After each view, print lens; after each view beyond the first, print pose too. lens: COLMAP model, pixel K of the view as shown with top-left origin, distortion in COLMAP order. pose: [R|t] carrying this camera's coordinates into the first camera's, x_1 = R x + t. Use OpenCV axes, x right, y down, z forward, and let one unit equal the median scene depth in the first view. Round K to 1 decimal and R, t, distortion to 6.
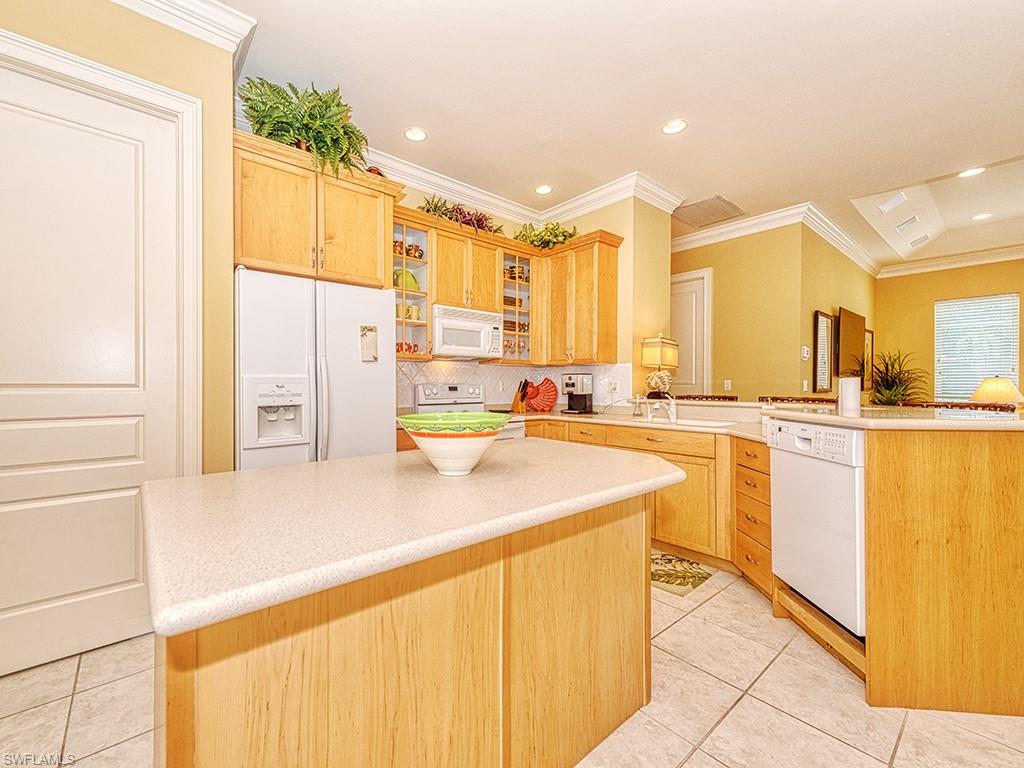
lens RADIAL K [[420.1, 0, 488.8], [0, 420.1, 384.0], [0, 0, 1]] dist [0.007617, -0.003261]
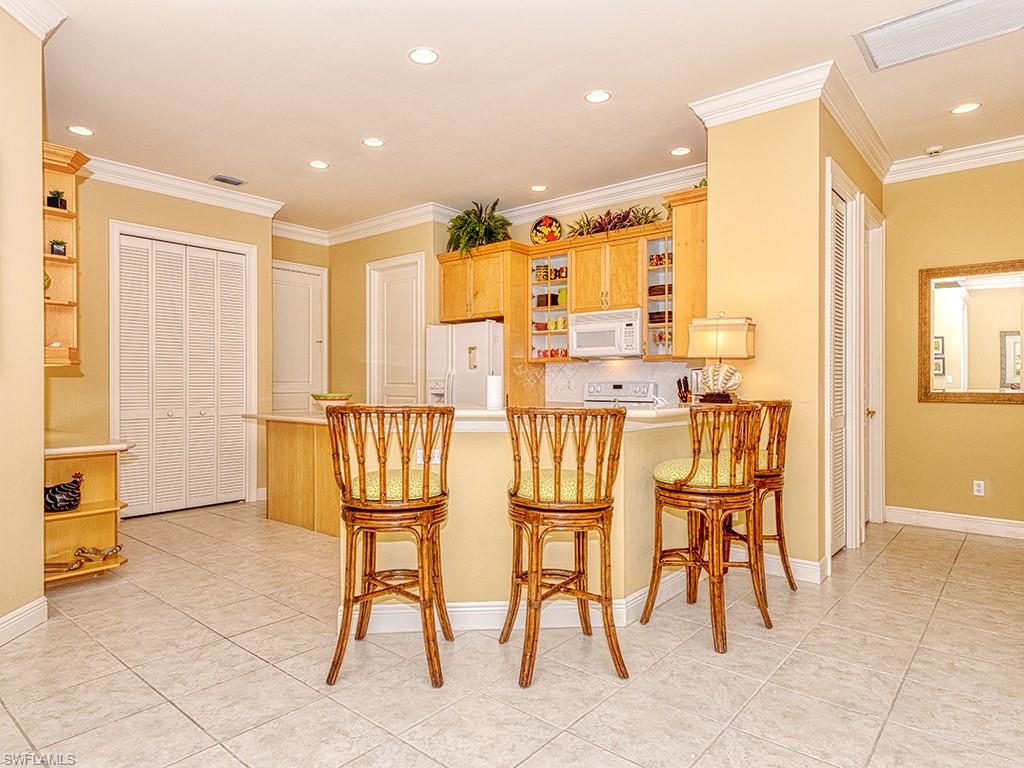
lens RADIAL K [[620.3, 0, 506.8], [0, 620.3, 383.7], [0, 0, 1]] dist [0.002965, -0.003763]
pose [[0.190613, -0.002388, -0.981662, 1.524904], [0.002595, 0.999995, -0.001928, 0.007004], [0.981662, -0.002180, 0.190618, 0.496303]]
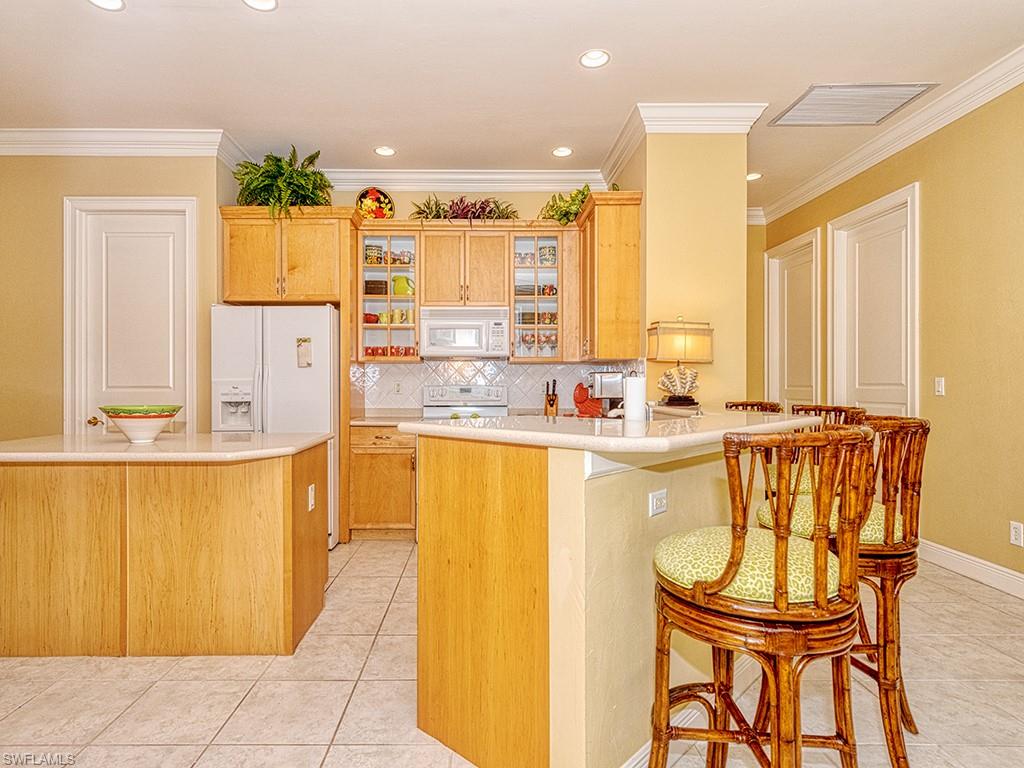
lens RADIAL K [[551.4, 0, 495.9], [0, 551.4, 386.9], [0, 0, 1]] dist [0.006154, 0.000166]
pose [[0.788019, -0.001905, -0.615648, 0.829974], [0.004680, 0.999985, 0.002896, 0.001021], [0.615633, -0.005163, 0.788016, 0.064056]]
